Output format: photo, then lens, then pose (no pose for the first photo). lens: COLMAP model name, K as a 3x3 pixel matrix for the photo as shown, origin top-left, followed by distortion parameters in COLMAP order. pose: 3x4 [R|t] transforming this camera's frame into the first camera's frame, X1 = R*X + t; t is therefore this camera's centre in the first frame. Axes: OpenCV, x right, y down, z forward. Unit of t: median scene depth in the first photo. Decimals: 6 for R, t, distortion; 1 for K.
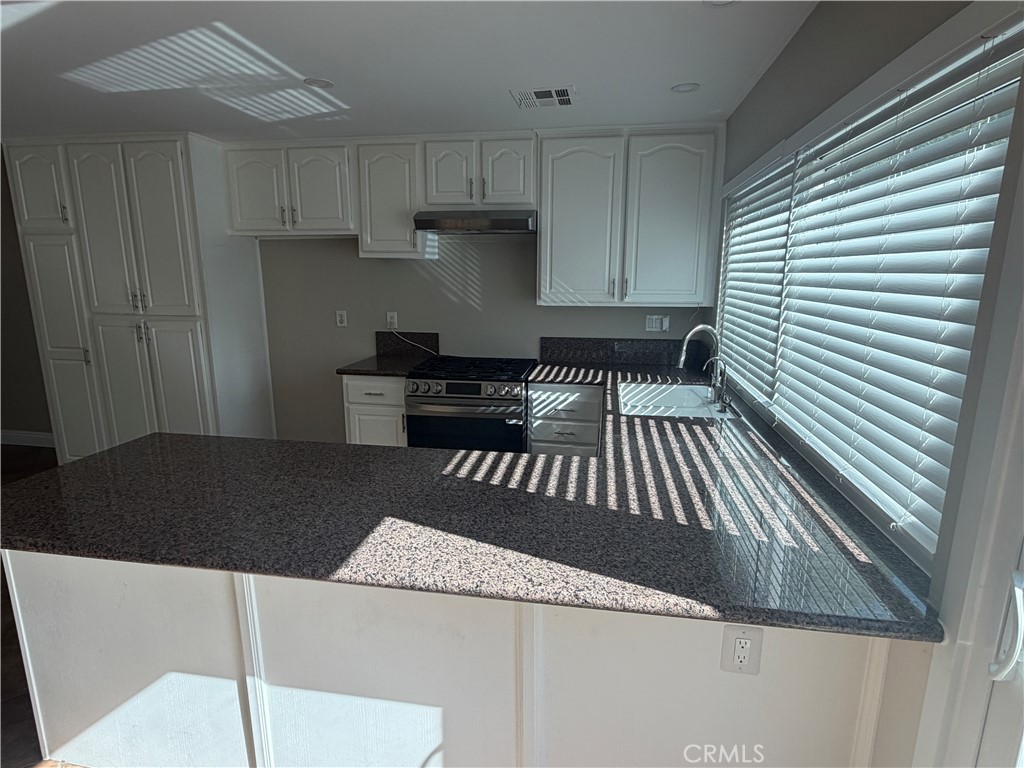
lens RADIAL K [[552.4, 0, 512.7], [0, 552.4, 385.5], [0, 0, 1]] dist [0.000621, 0.002382]
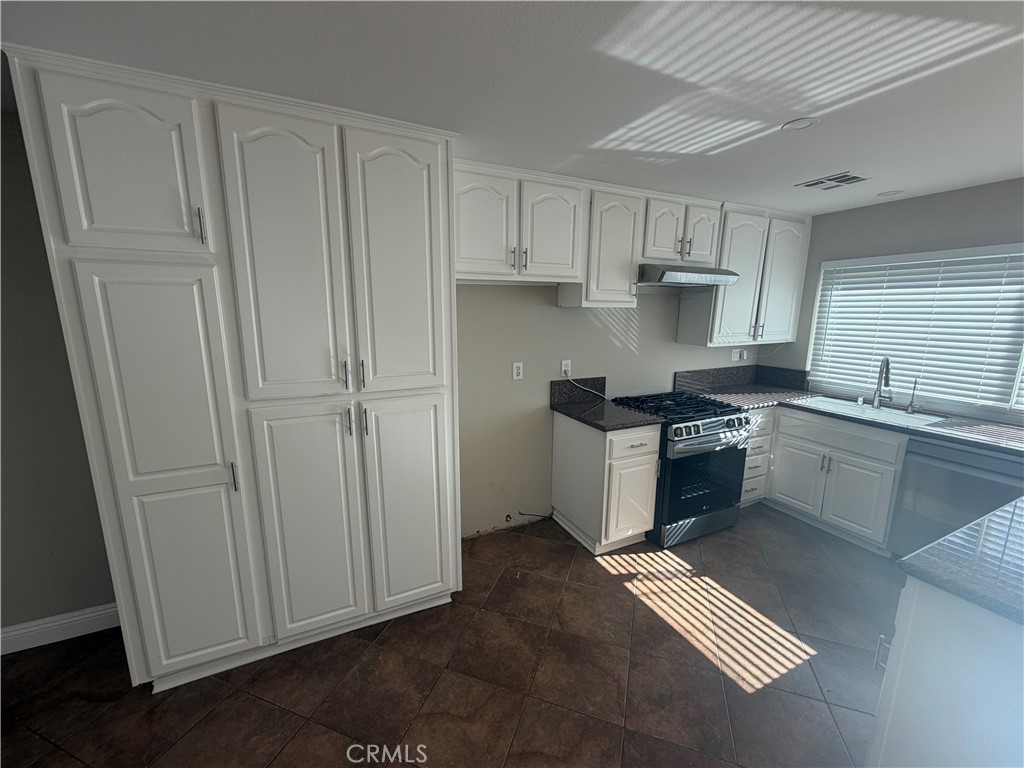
lens RADIAL K [[407.8, 0, 512.6], [0, 407.8, 386.9], [0, 0, 1]] dist [0.001415, 0.000188]
pose [[0.814289, -0.110436, 0.569858, -0.863464], [0.117320, 0.992786, 0.024755, -0.137032], [-0.568480, 0.046698, 0.821370, 0.538414]]
